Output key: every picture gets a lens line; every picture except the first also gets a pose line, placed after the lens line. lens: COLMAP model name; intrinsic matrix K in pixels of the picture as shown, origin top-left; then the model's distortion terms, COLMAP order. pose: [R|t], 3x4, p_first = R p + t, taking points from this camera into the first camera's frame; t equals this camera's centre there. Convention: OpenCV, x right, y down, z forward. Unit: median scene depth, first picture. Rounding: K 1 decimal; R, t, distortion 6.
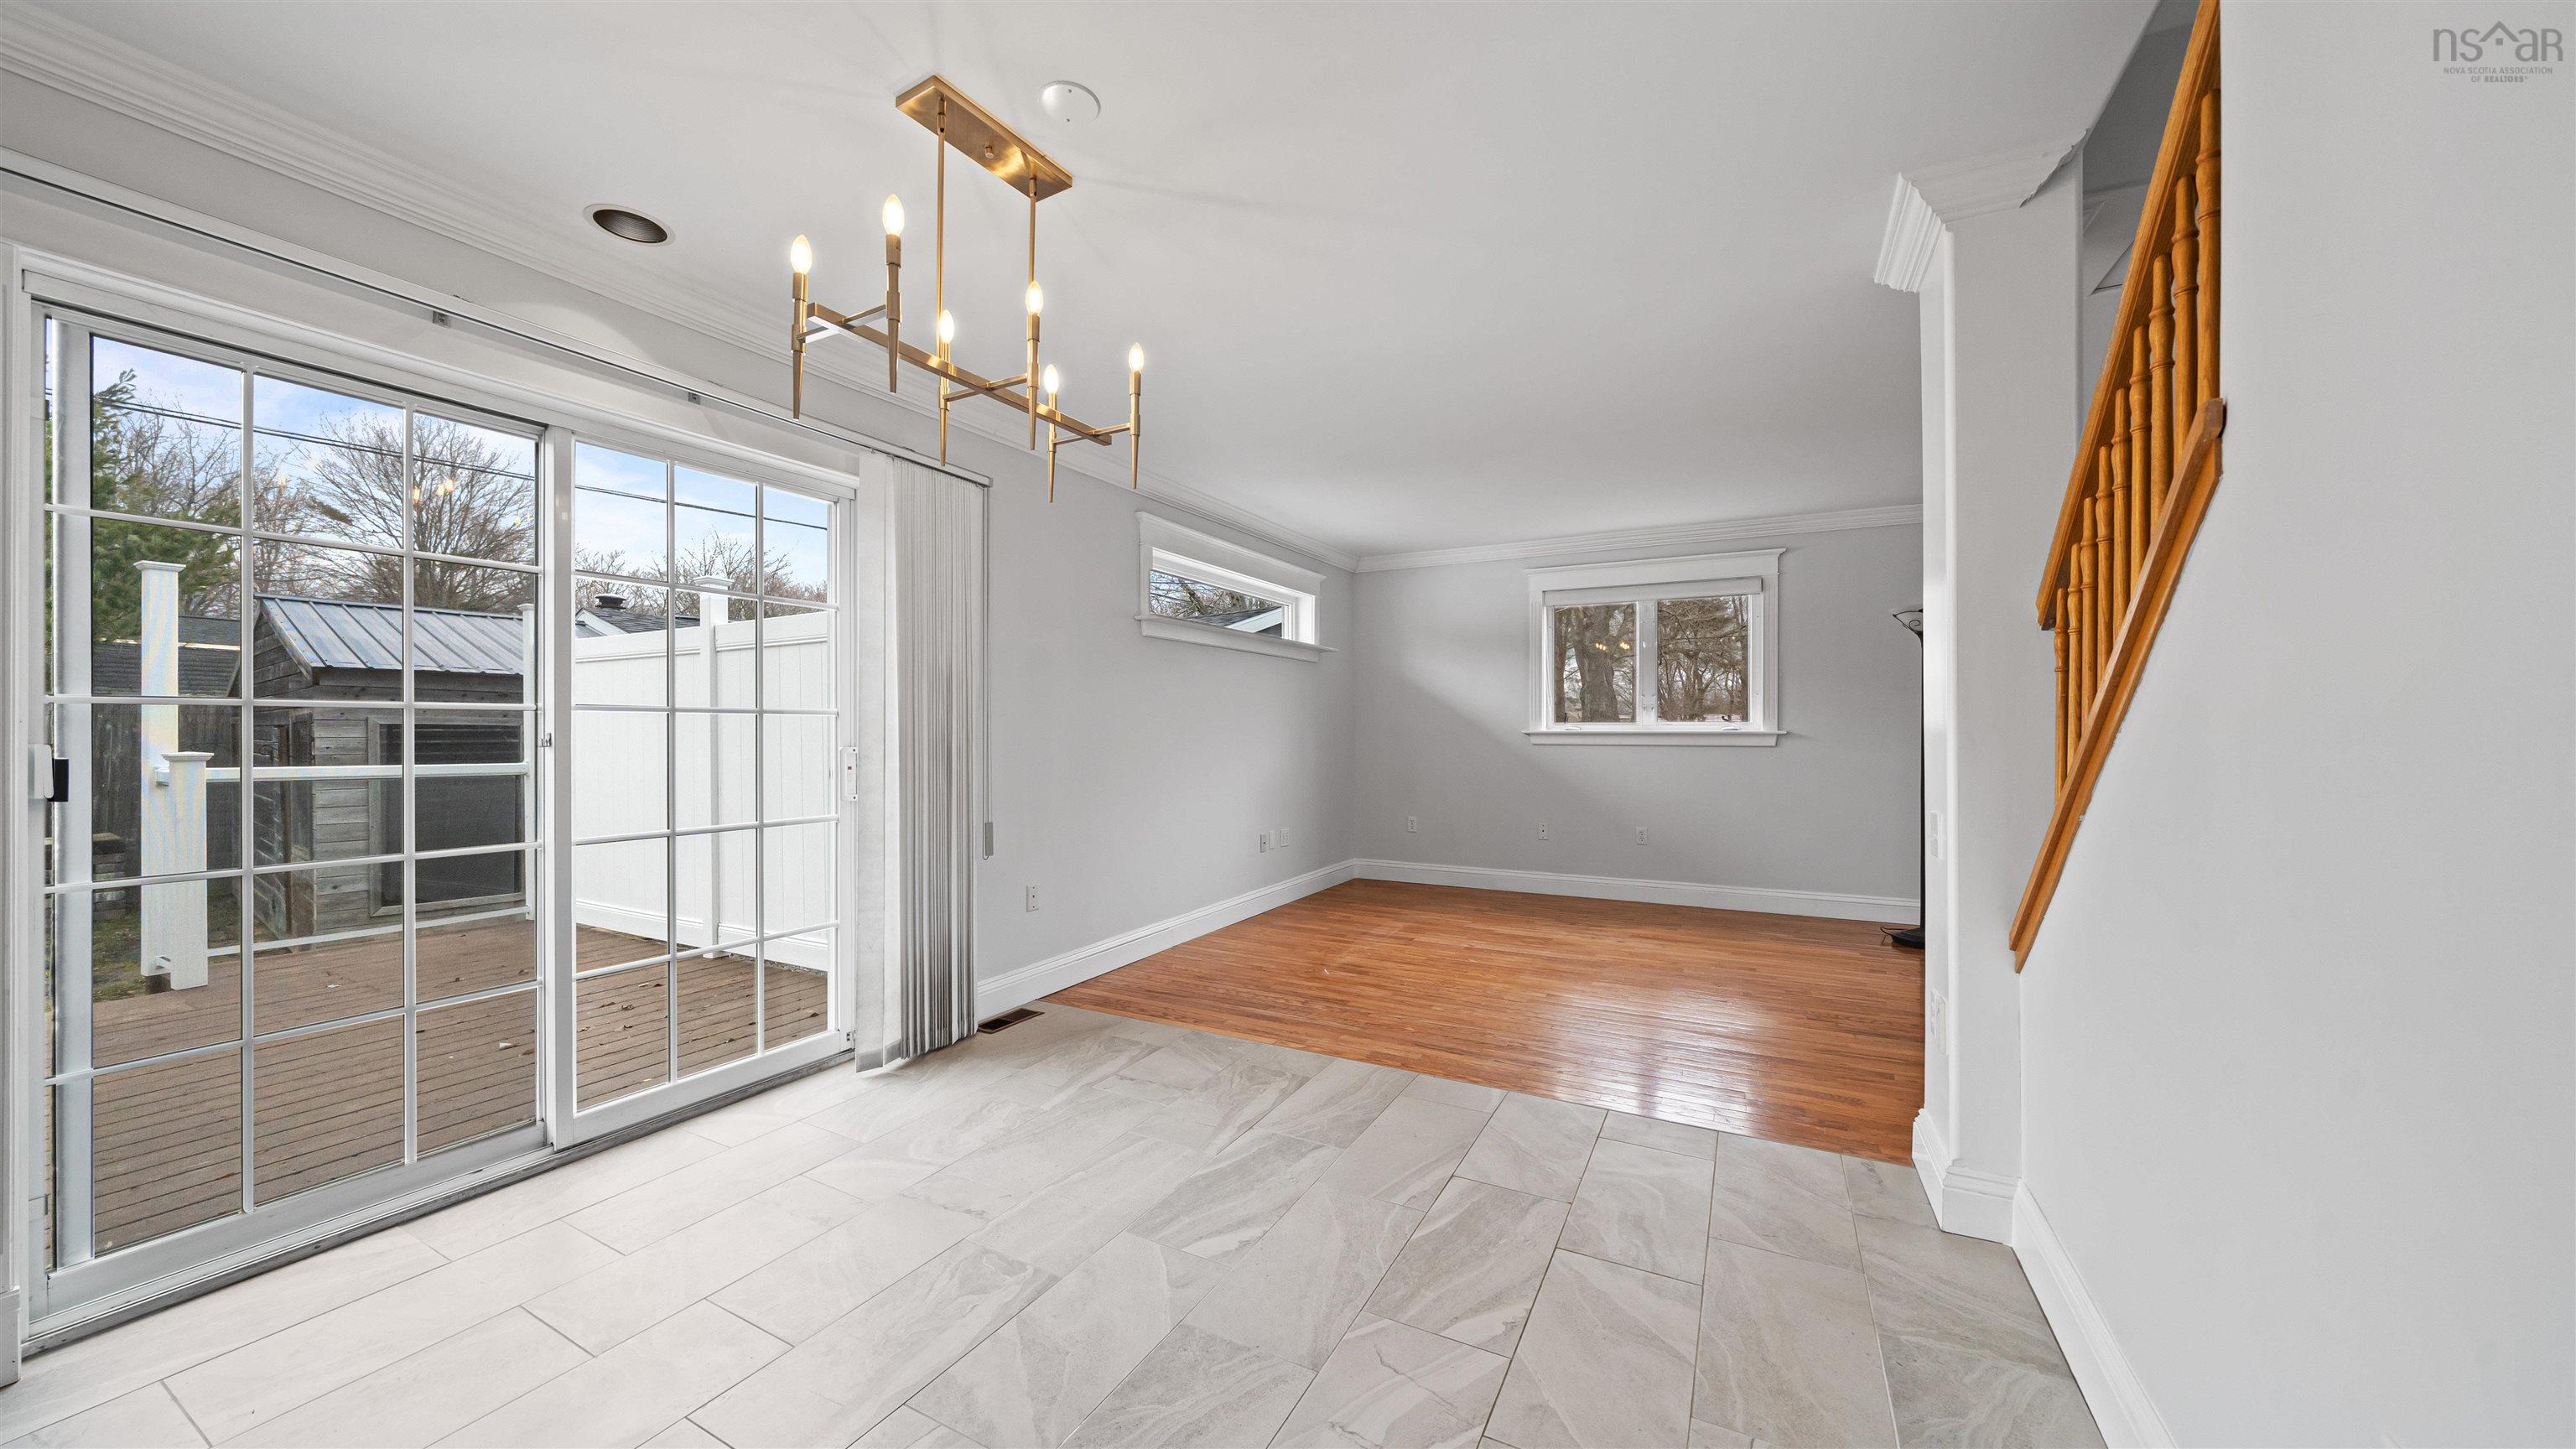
lens RADIAL K [[887.5, 0, 1282.1], [0, 887.5, 730.1], [0, 0, 1]] dist [-0.001865, -0.000069]
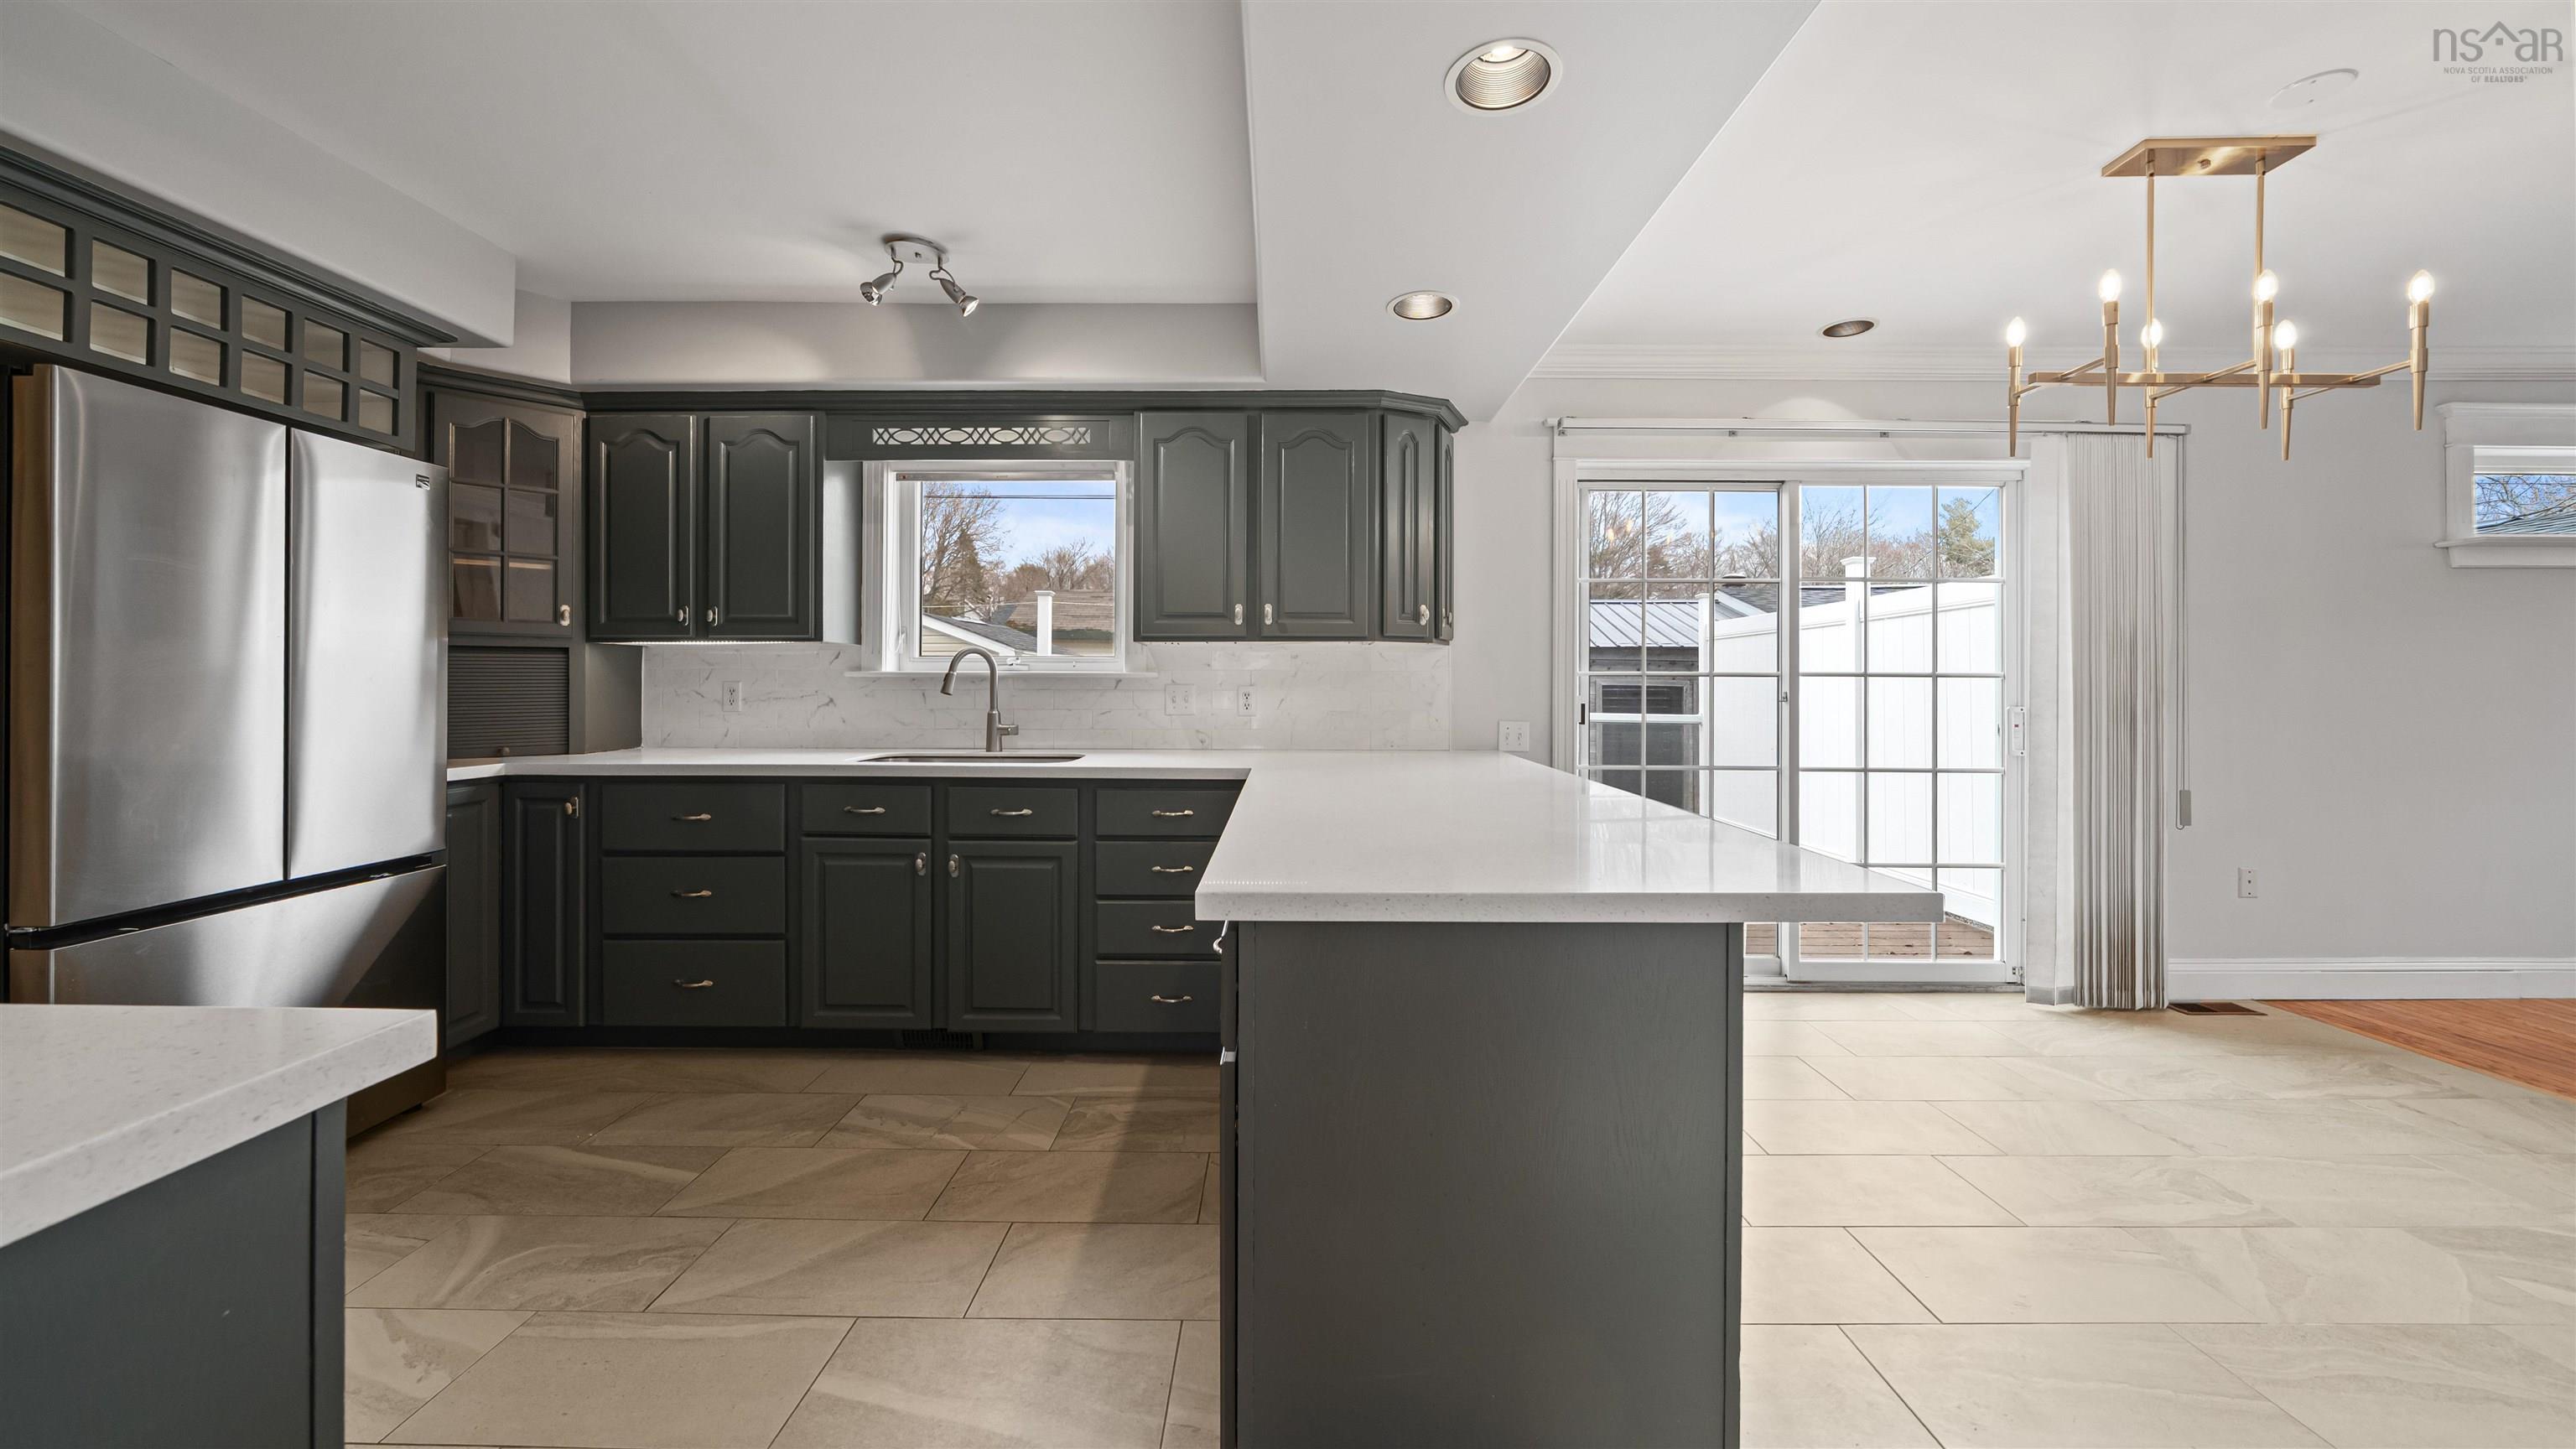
lens RADIAL K [[901.9, 0, 1278.8], [0, 901.9, 685.0], [0, 0, 1]] dist [-0.004724, 0.000209]
pose [[0.464928, -0.000296, -0.885349, 0.074710], [-0.004889, 0.999984, -0.002901, -0.000420], [0.885335, 0.005678, 0.464919, -0.334656]]
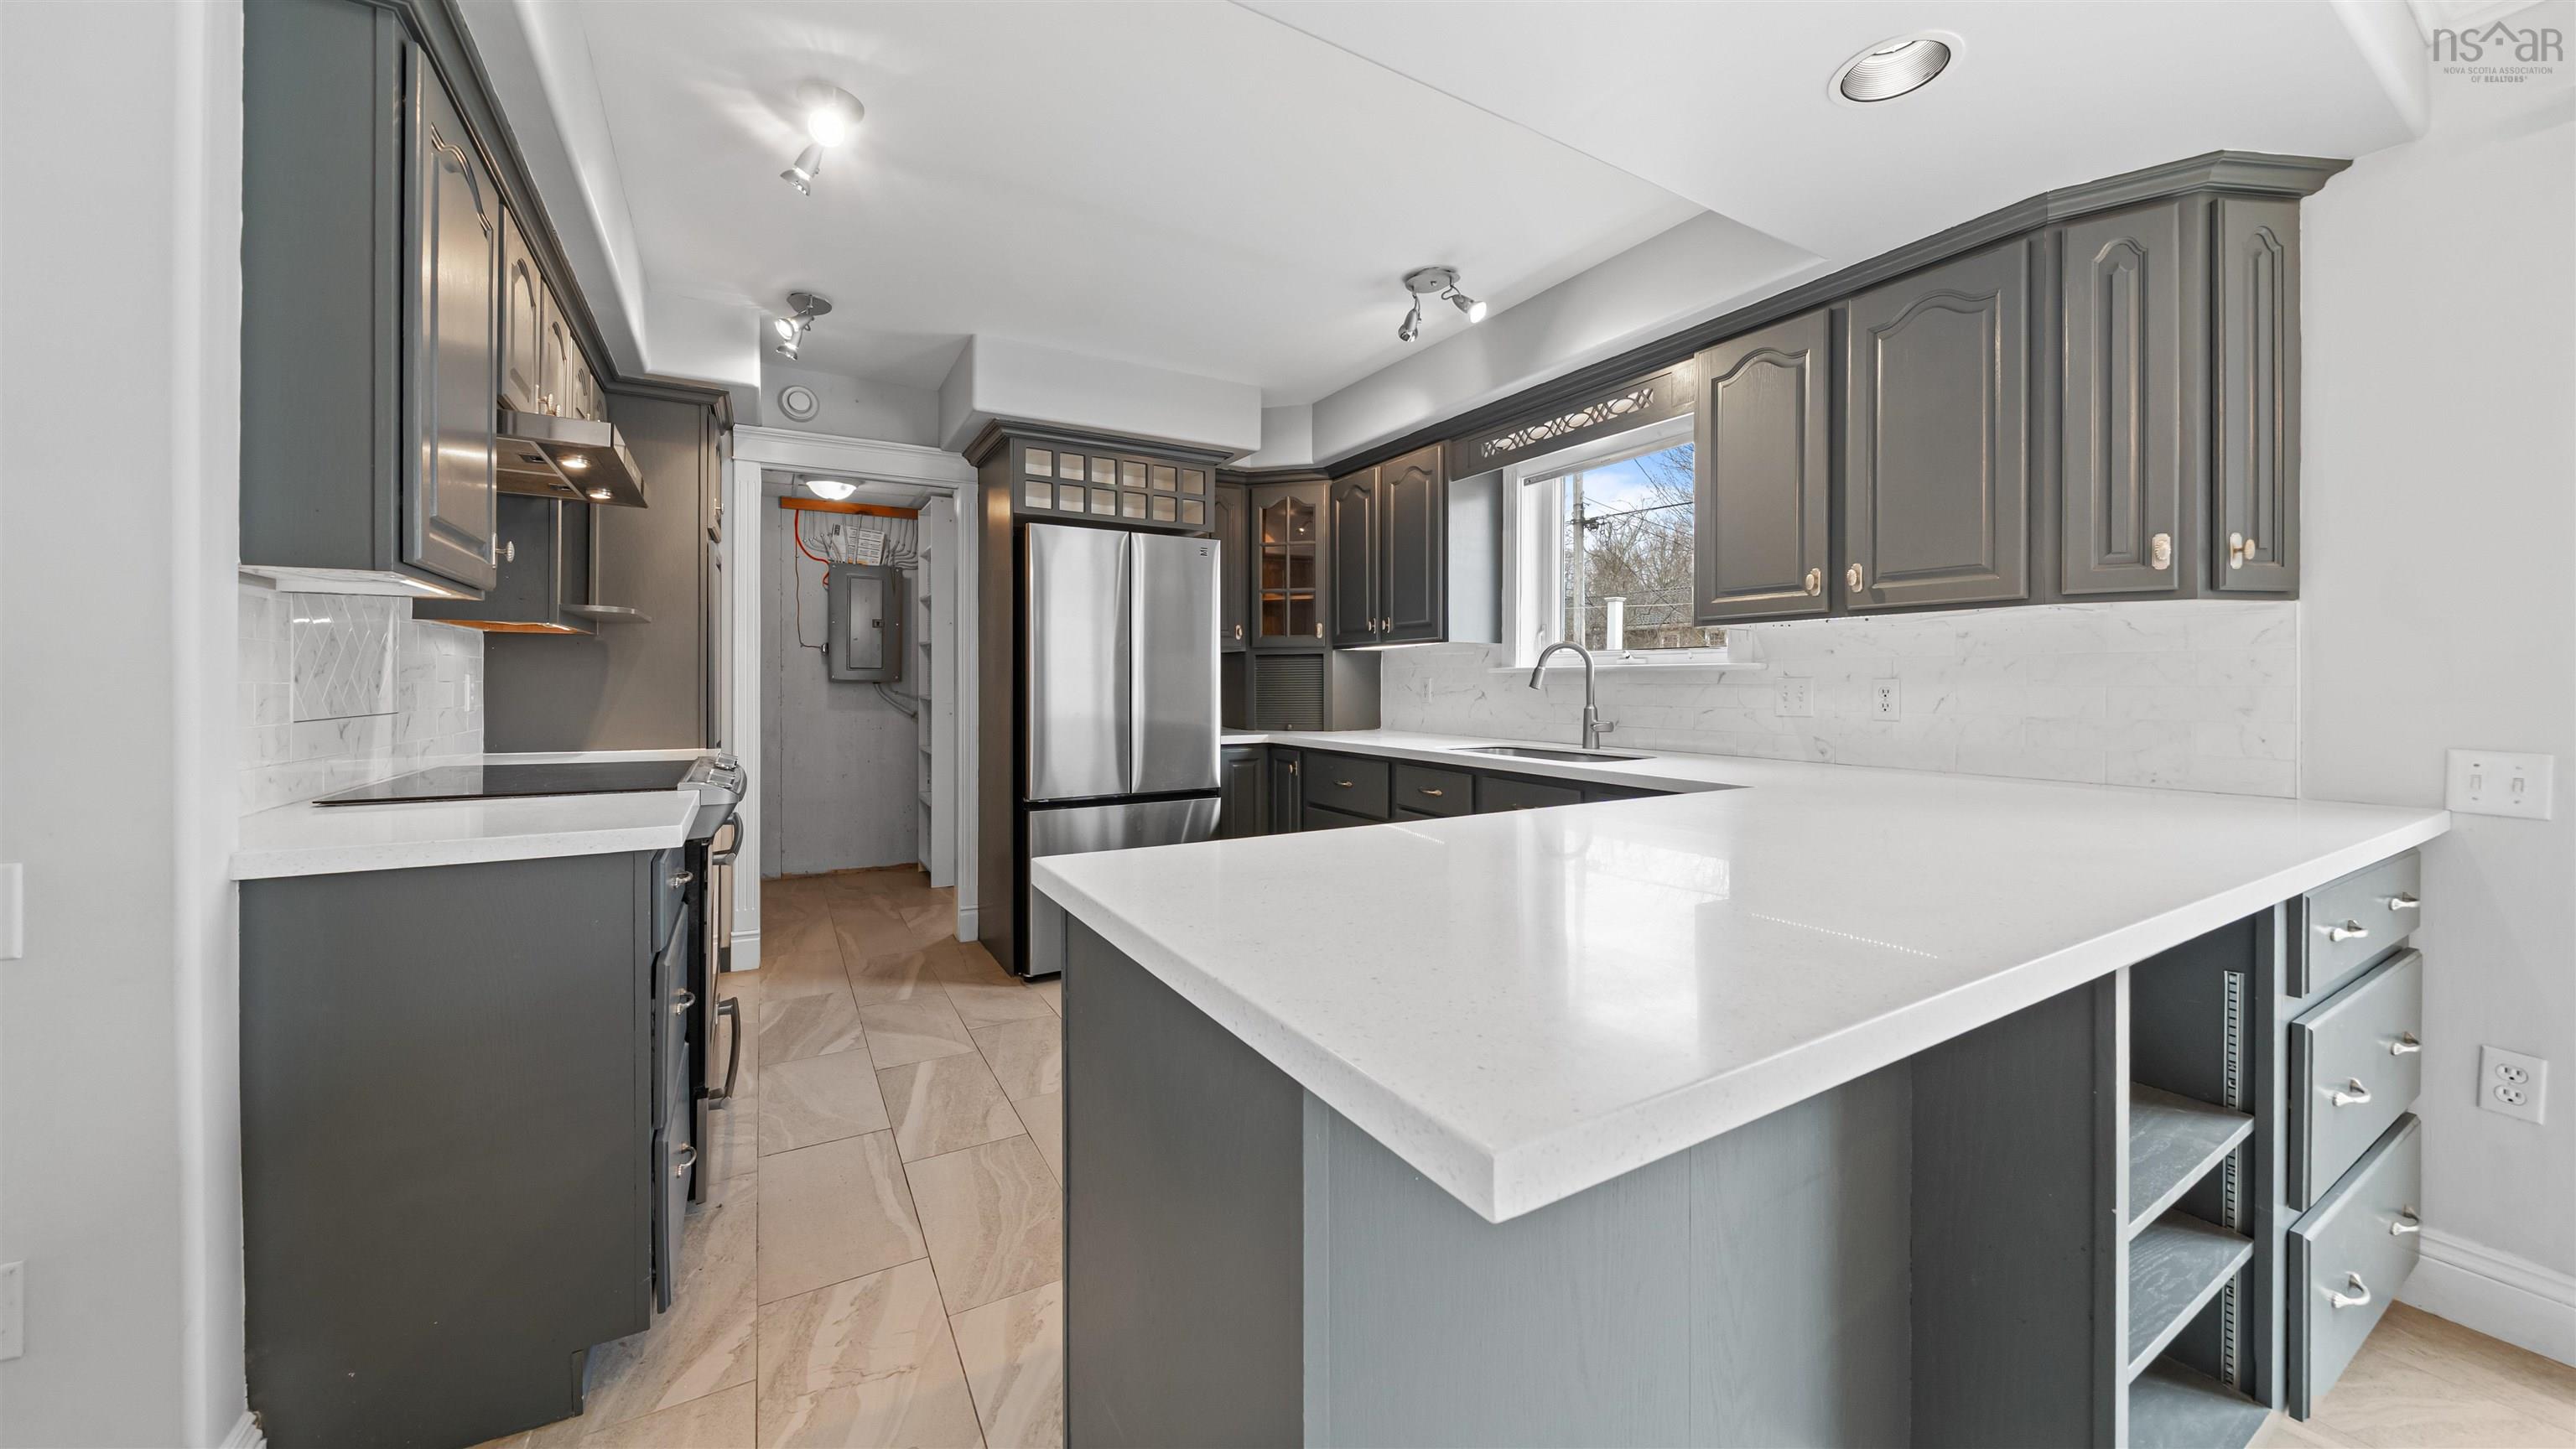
lens RADIAL K [[900.7, 0, 1291.4], [0, 900.7, 680.2], [0, 0, 1]] dist [-0.002839, -0.000131]
pose [[-0.517009, -0.001971, -0.855978, 0.025628], [-0.001951, 0.999997, -0.001124, 0.000782], [0.855978, 0.001089, -0.517011, 0.118173]]
